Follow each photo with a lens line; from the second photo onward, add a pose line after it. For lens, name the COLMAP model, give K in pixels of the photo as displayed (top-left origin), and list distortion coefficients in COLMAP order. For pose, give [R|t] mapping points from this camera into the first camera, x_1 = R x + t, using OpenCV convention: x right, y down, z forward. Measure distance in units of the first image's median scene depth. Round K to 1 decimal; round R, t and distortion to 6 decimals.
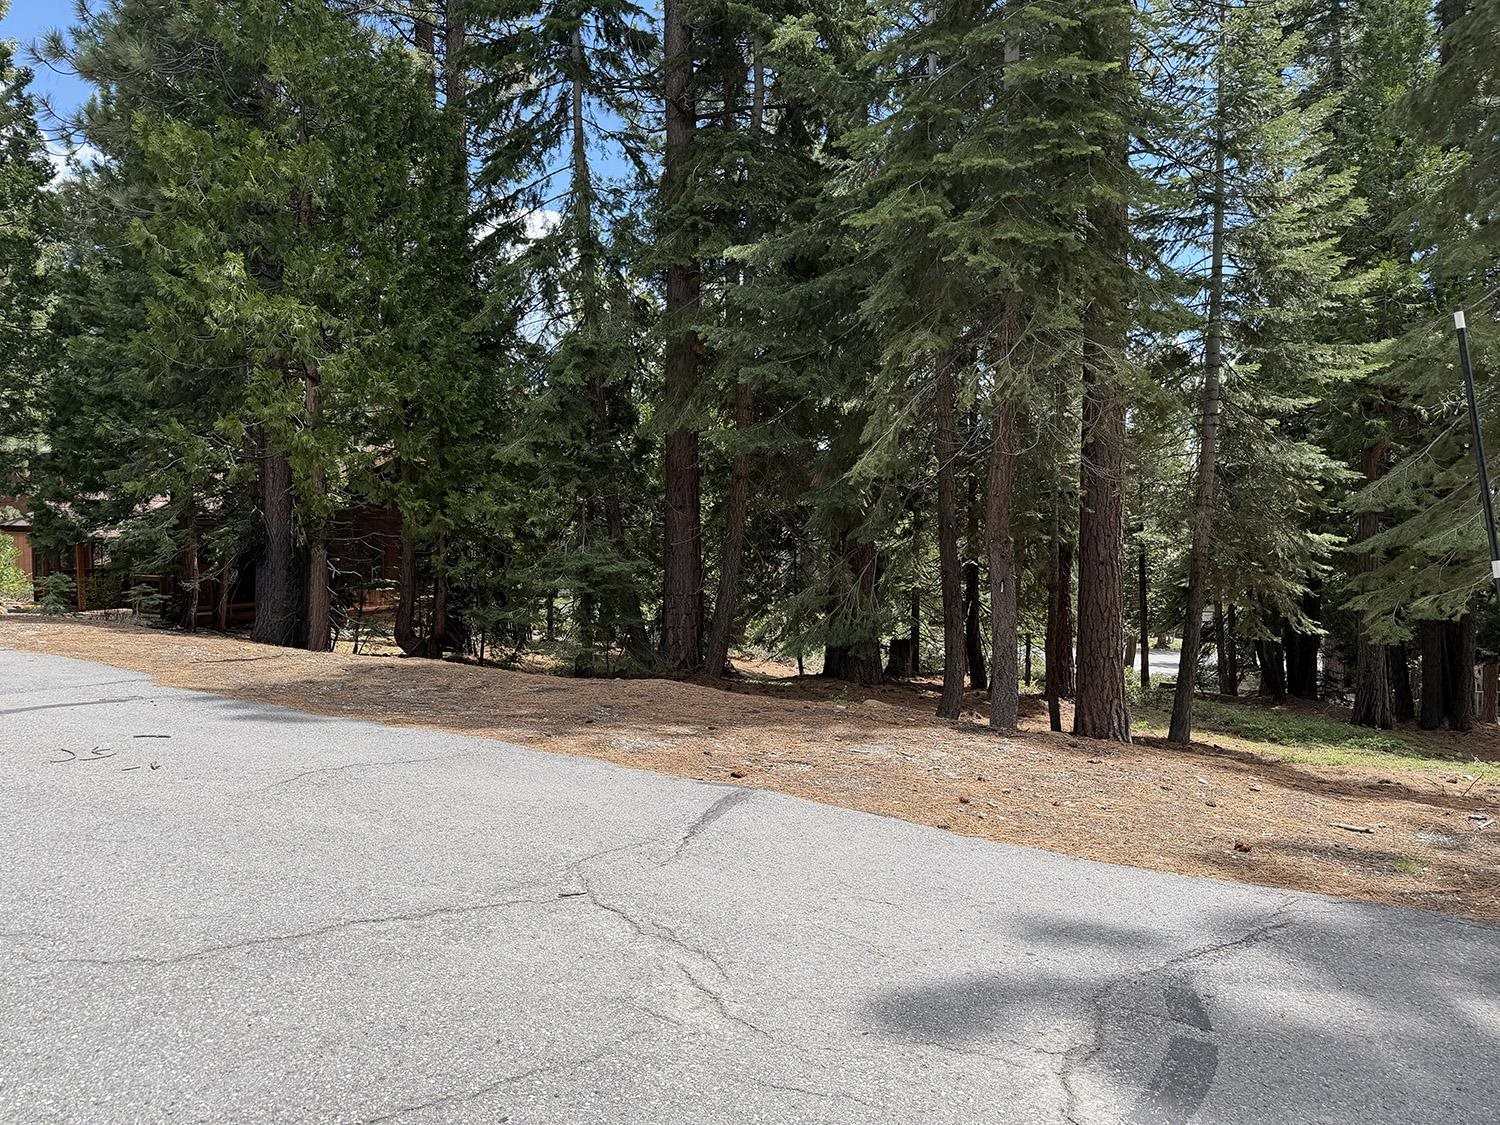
lens RADIAL K [[1015.5, 0, 750.0], [0, 1015.5, 562.5], [0, 0, 1]] dist [-0.009215, -0.004524]
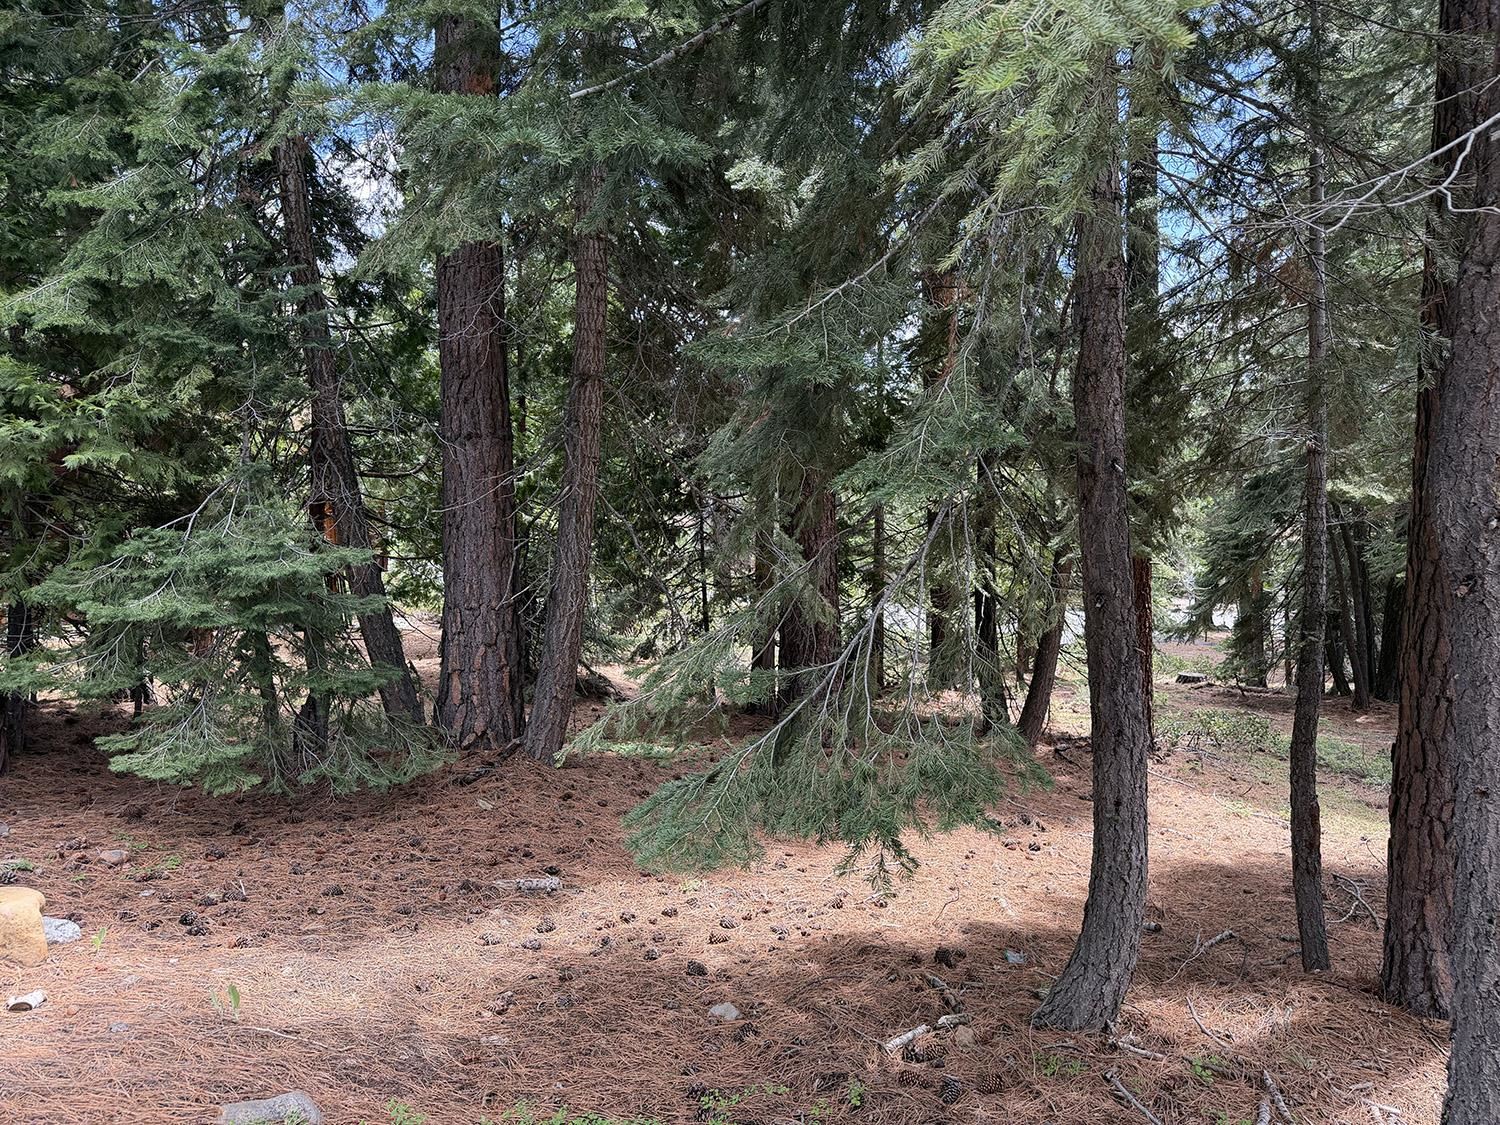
lens RADIAL K [[1031.5, 0, 746.1], [0, 1031.5, 556.5], [0, 0, 1]] dist [-0.002448, -0.031978]
pose [[0.997093, -0.011032, 0.075387, 0.033962], [0.007813, 0.999051, 0.042858, -0.017151], [-0.075788, -0.042144, 0.996233, 0.531078]]
